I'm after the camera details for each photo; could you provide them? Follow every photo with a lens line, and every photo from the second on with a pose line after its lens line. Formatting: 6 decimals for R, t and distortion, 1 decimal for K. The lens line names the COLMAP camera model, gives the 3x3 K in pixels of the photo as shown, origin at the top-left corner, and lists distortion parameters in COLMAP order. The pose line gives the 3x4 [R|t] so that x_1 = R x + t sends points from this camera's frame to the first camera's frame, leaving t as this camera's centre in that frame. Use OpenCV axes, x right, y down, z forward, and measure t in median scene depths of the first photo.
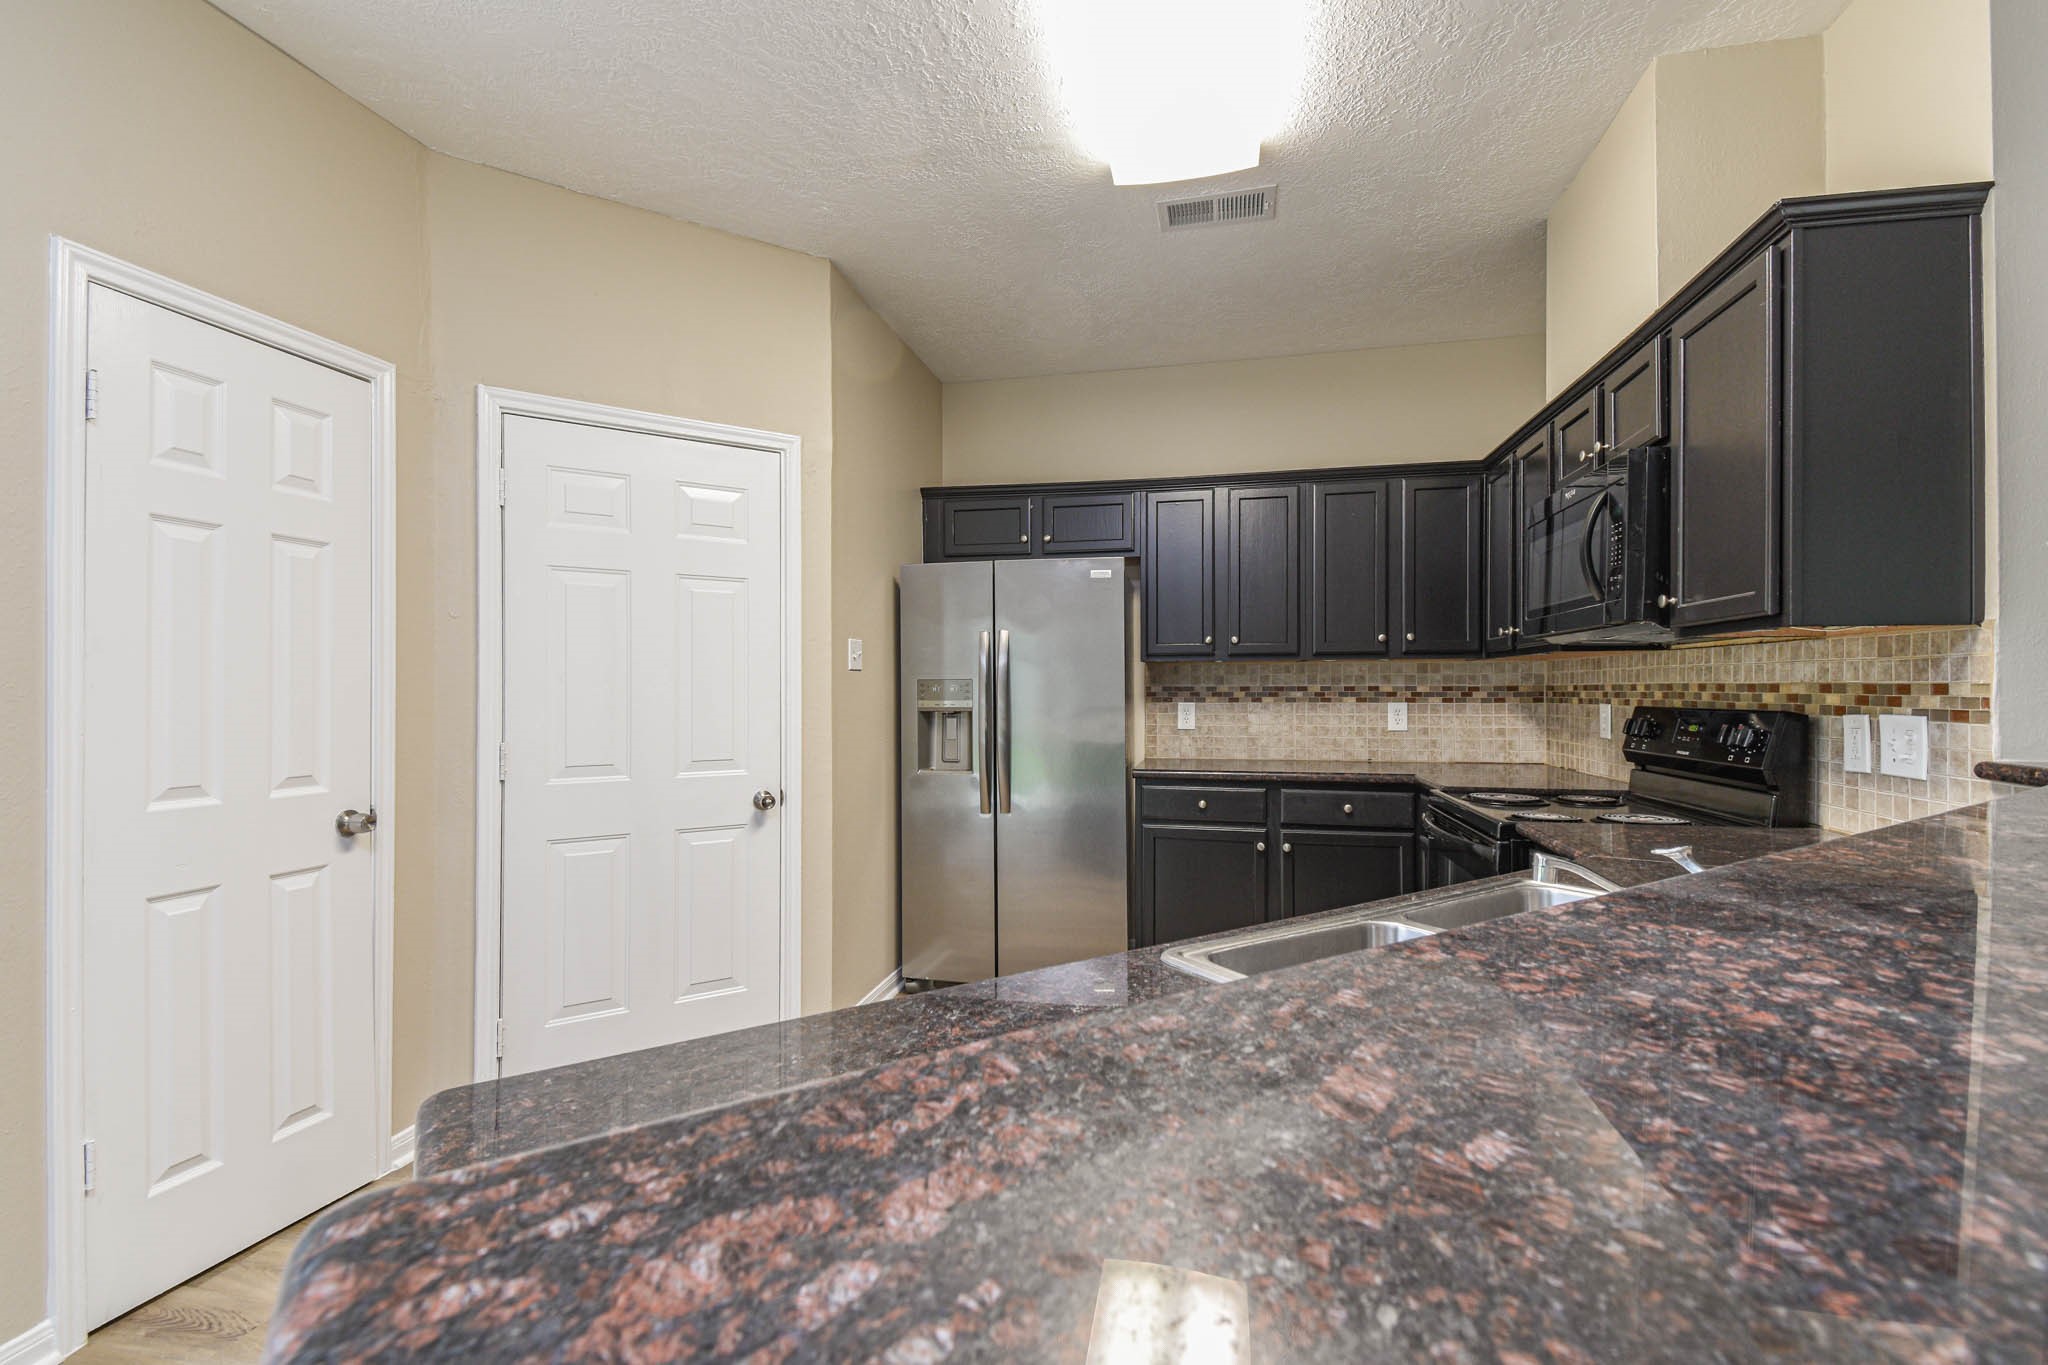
lens RADIAL K [[916.9, 0, 1023.8], [0, 916.9, 686.0], [0, 0, 1]] dist [0.024451, -0.014667]
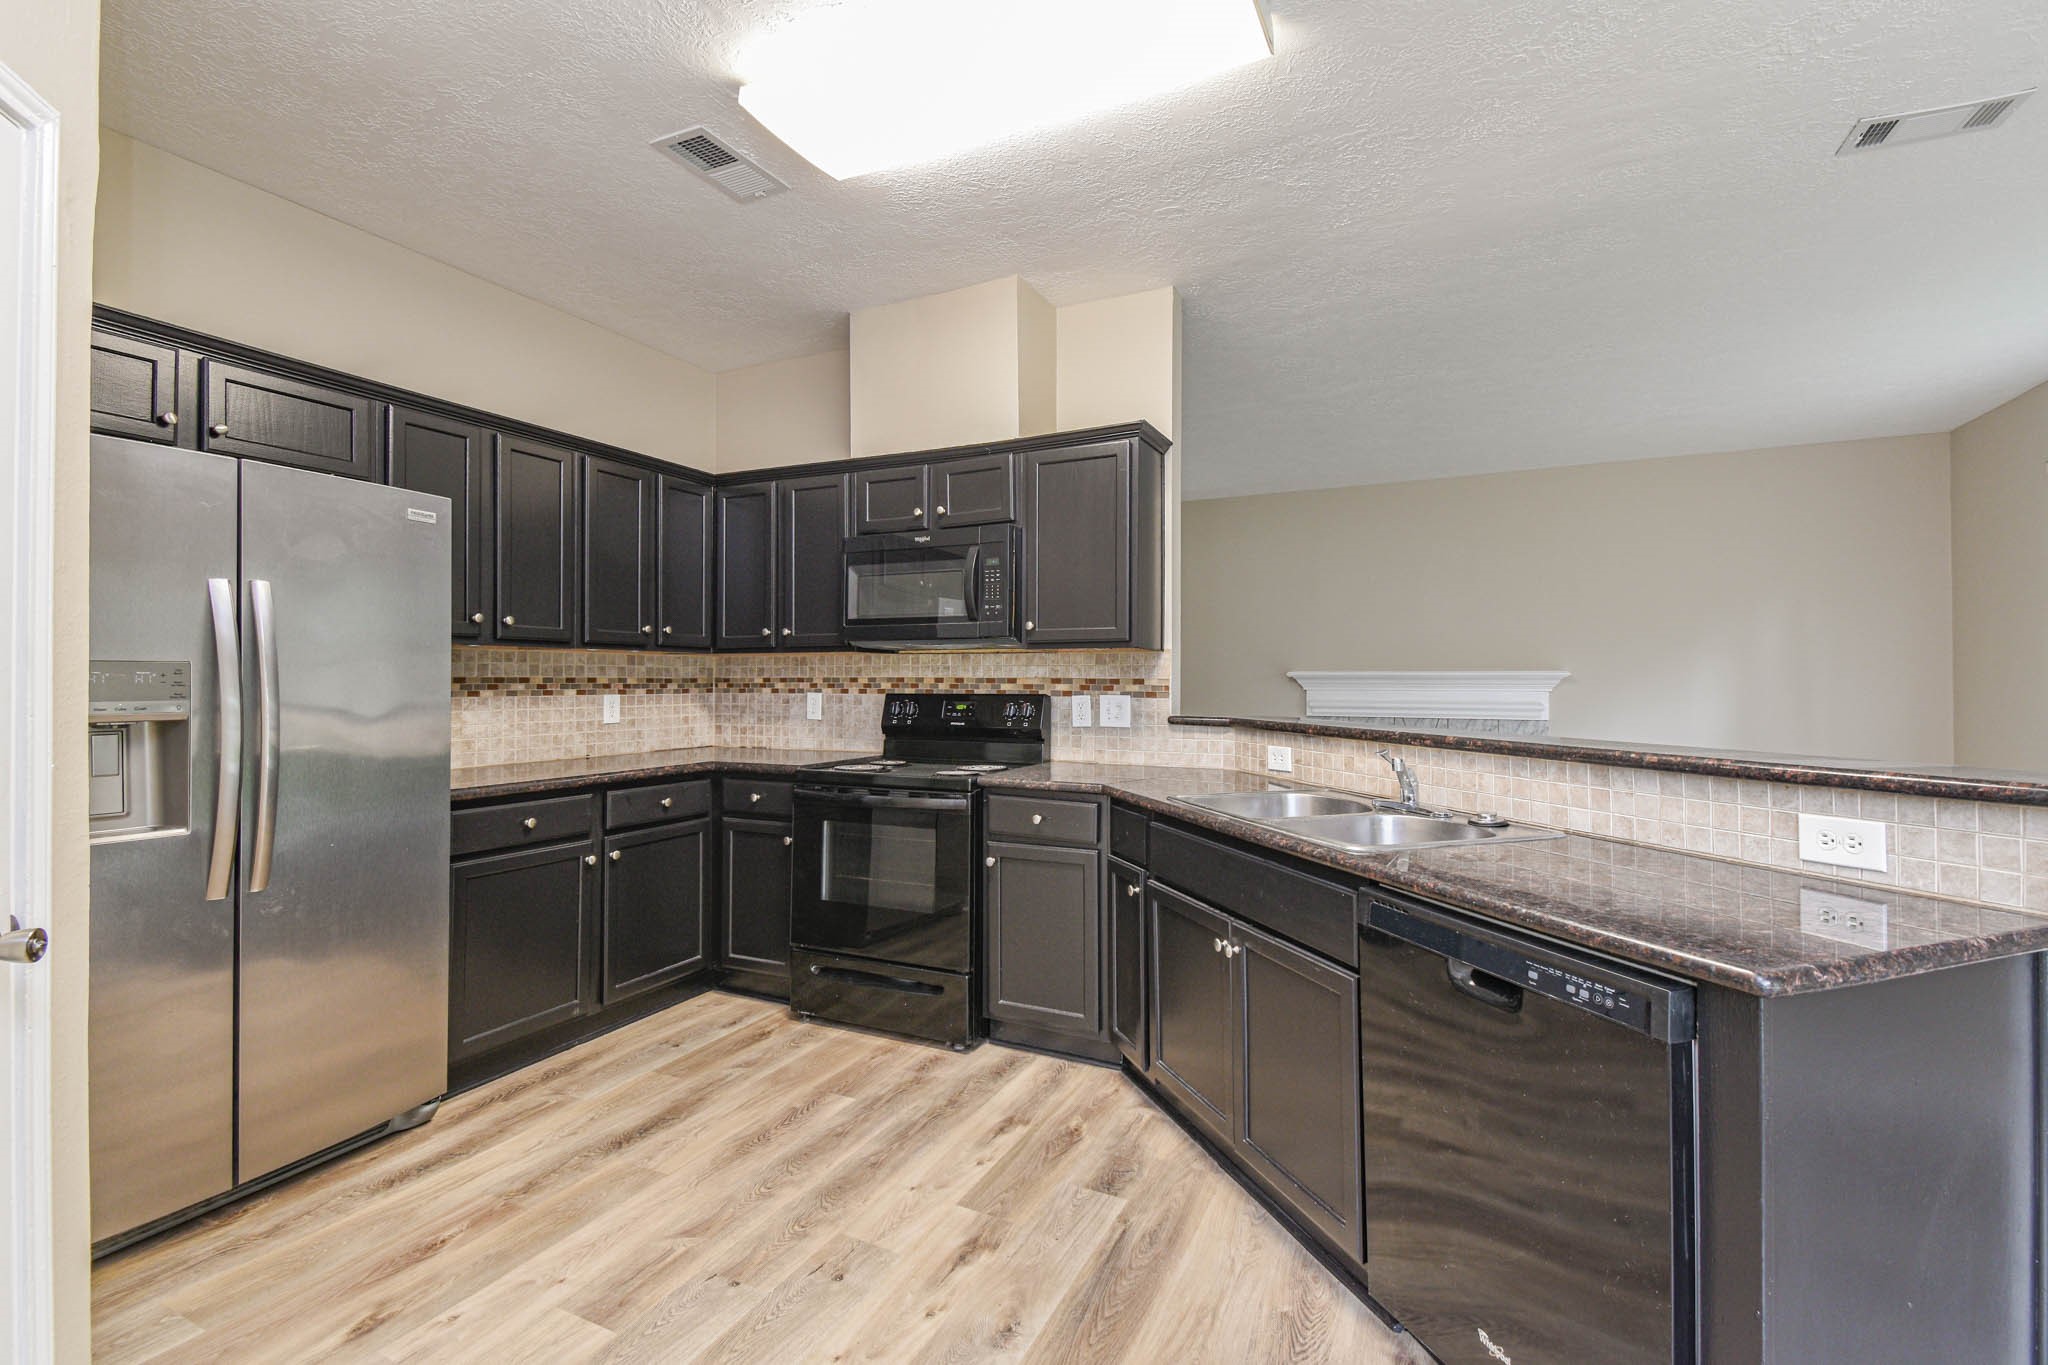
lens RADIAL K [[916.9, 0, 1026.6], [0, 916.9, 666.9], [0, 0, 1]] dist [0.024451, -0.014667]
pose [[0.232625, 0.015975, 0.972435, -0.454556], [-0.004867, 0.999872, -0.015261, 0.001472], [-0.972554, -0.001183, 0.232672, 0.353900]]
